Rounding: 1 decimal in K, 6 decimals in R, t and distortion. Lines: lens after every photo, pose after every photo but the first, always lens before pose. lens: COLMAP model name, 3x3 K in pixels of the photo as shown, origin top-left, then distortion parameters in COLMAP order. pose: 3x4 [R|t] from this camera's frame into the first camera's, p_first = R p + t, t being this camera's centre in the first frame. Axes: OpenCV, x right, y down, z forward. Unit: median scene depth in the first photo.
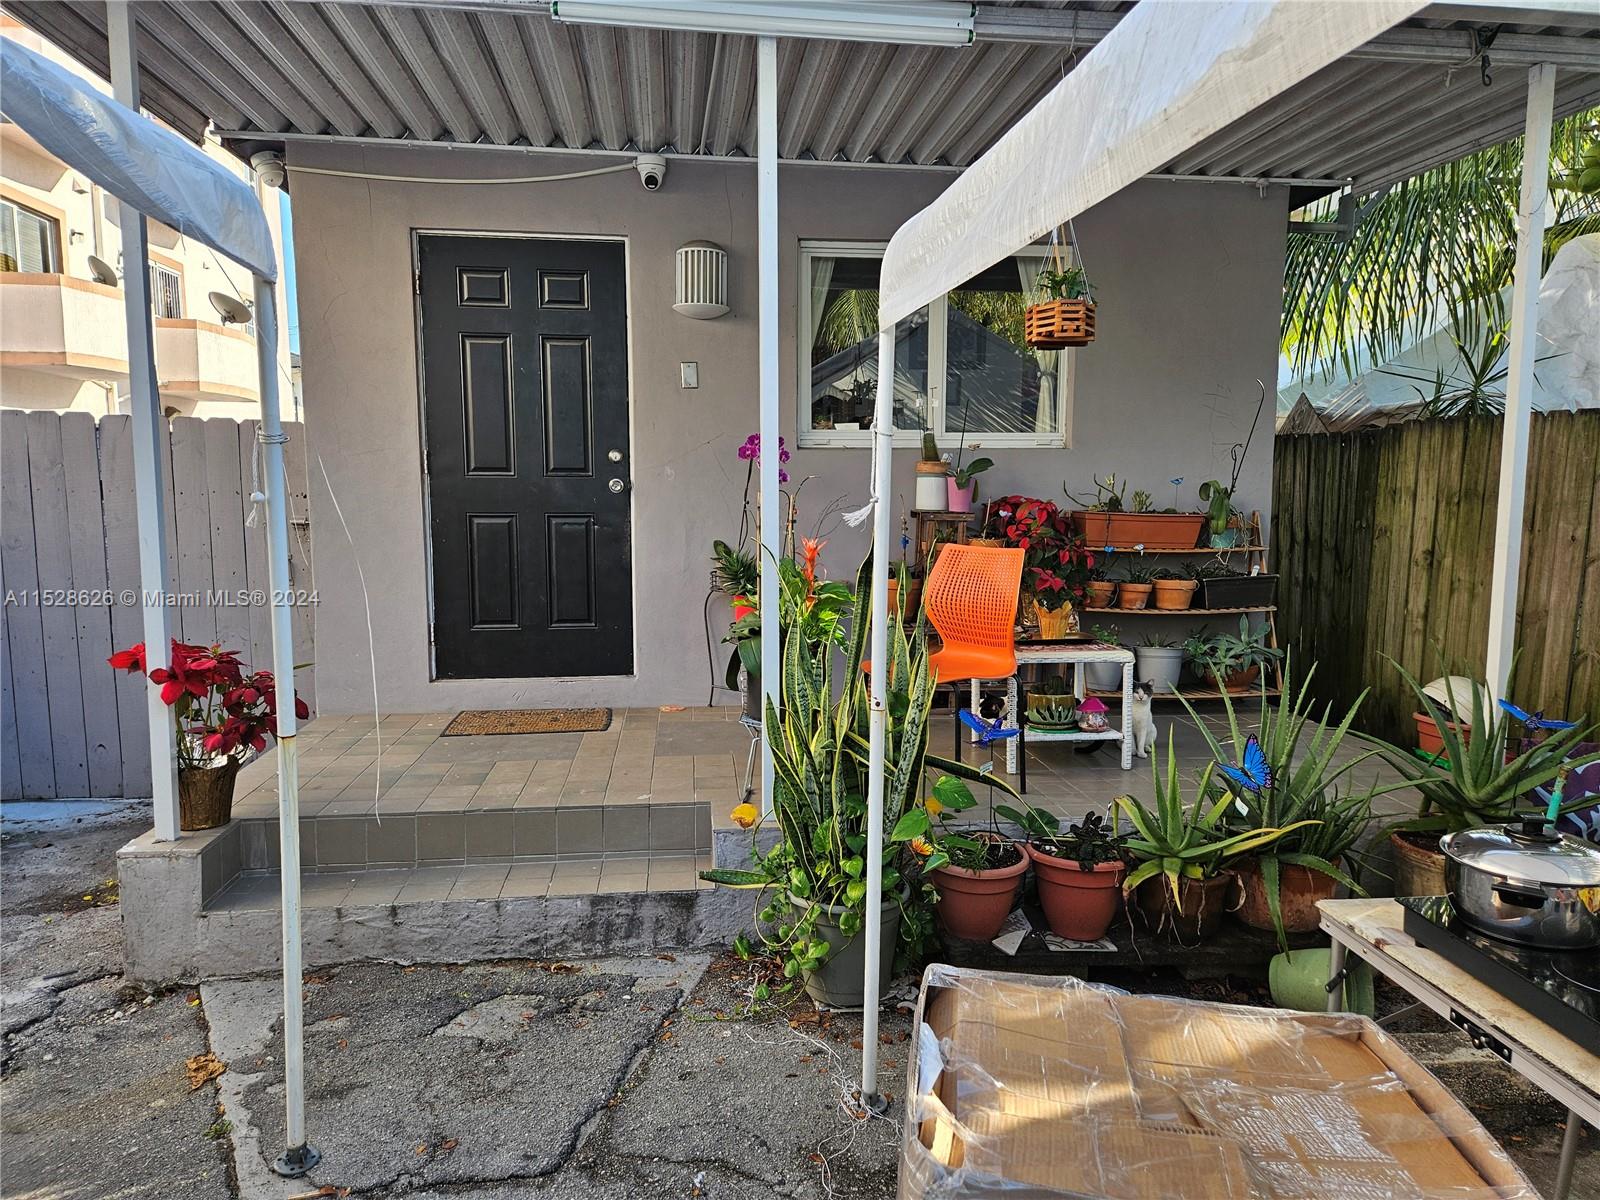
lens RADIAL K [[1063.5, 0, 798.8], [0, 1063.5, 603.2], [0, 0, 1]] dist [0.036005, -0.002032]
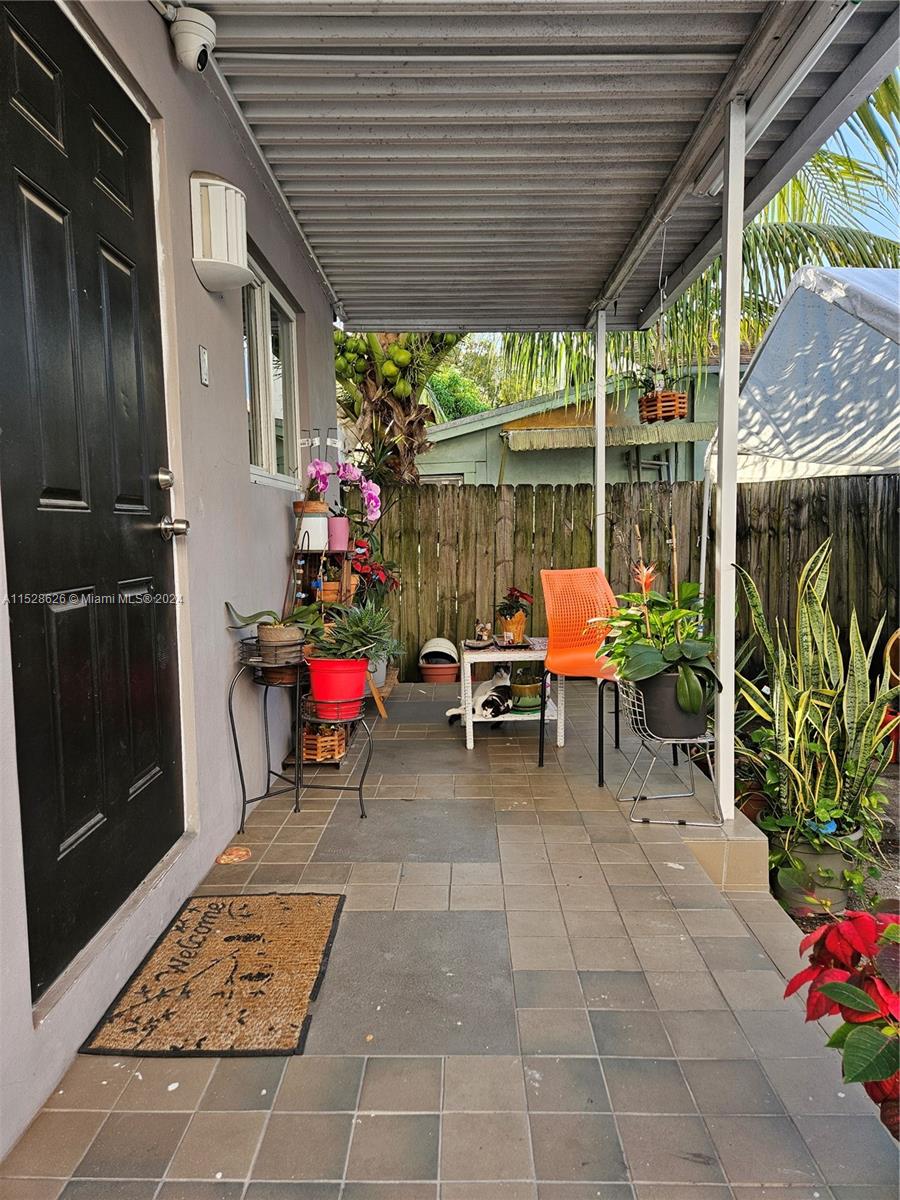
lens RADIAL K [[797.6, 0, 450.9], [0, 797.6, 599.8], [0, 0, 1]] dist [0.036005, -0.002032]
pose [[0.129897, -0.101968, 0.986270, -0.667081], [0.132719, 0.987535, 0.084619, -0.102779], [-0.982605, 0.119905, 0.141811, 0.860046]]
